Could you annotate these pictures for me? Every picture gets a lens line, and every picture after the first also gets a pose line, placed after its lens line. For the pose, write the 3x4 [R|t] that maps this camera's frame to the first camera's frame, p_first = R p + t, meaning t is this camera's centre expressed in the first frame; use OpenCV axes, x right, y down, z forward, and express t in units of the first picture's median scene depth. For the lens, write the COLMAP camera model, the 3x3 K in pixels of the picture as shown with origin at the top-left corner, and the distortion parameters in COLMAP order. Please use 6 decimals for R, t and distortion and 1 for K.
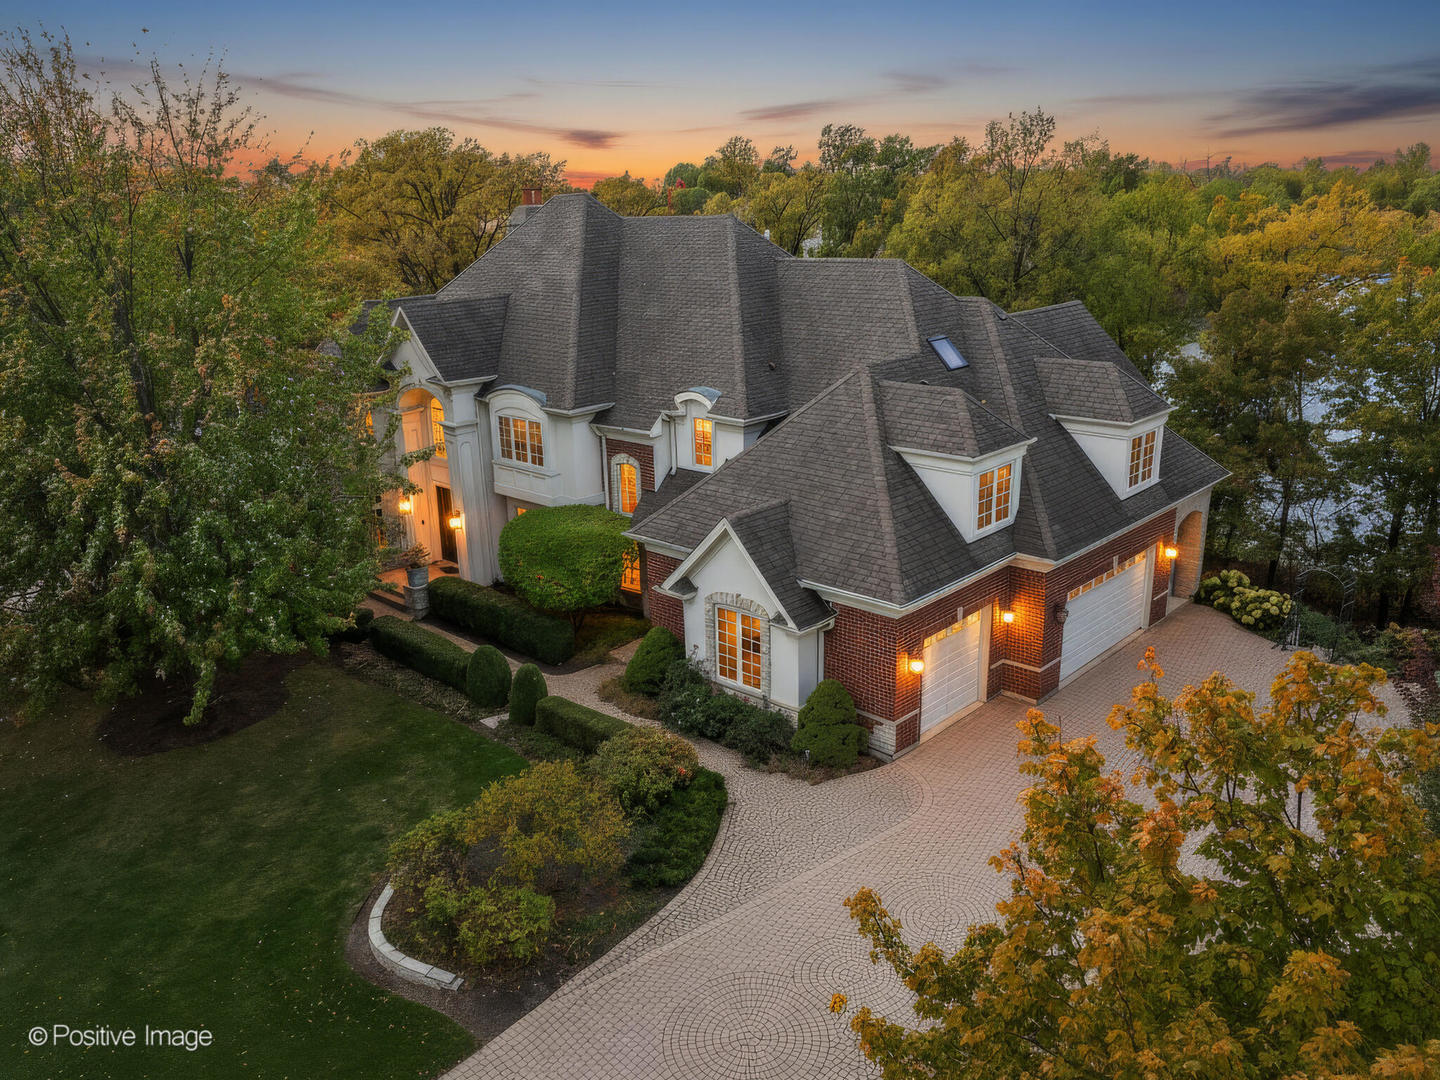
lens RADIAL K [[1118.3, 0, 720.0], [0, 1118.3, 540.0], [0, 0, 1]] dist [-0.039981, -0.003992]
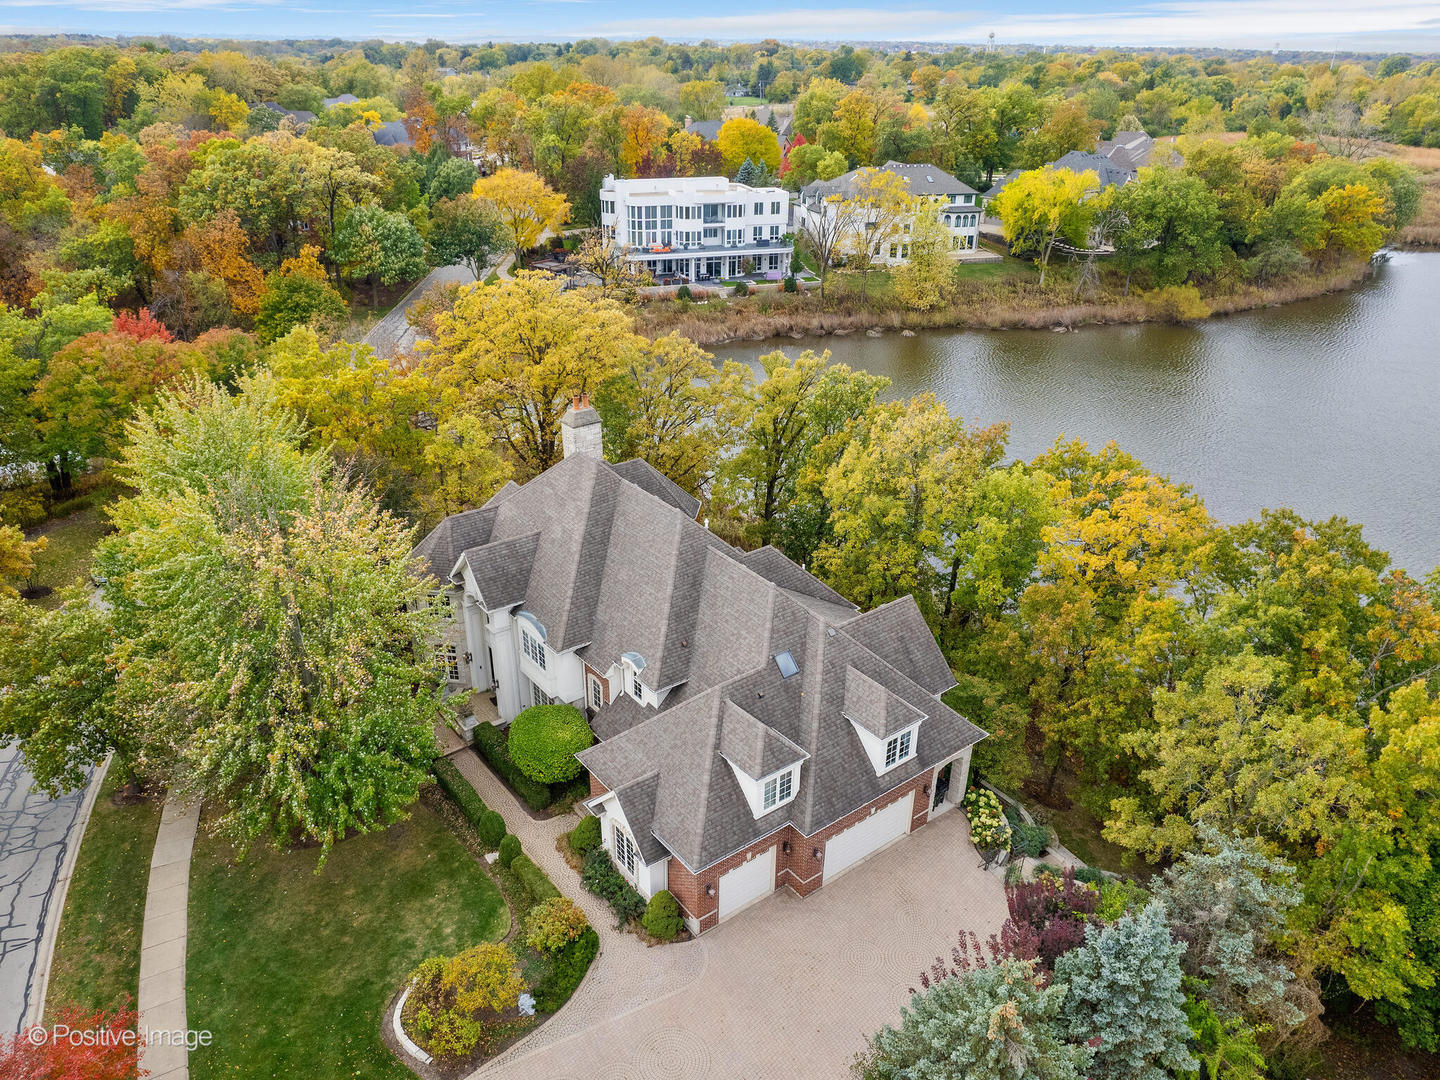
lens RADIAL K [[1042.8, 0, 740.8], [0, 1042.8, 534.9], [0, 0, 1]] dist [-0.060202, 0.056830]
pose [[0.989514, 0.107741, -0.096193, 0.259011], [-0.090155, 0.981061, 0.171437, -0.587915], [0.112842, -0.160968, 0.980488, -0.412512]]
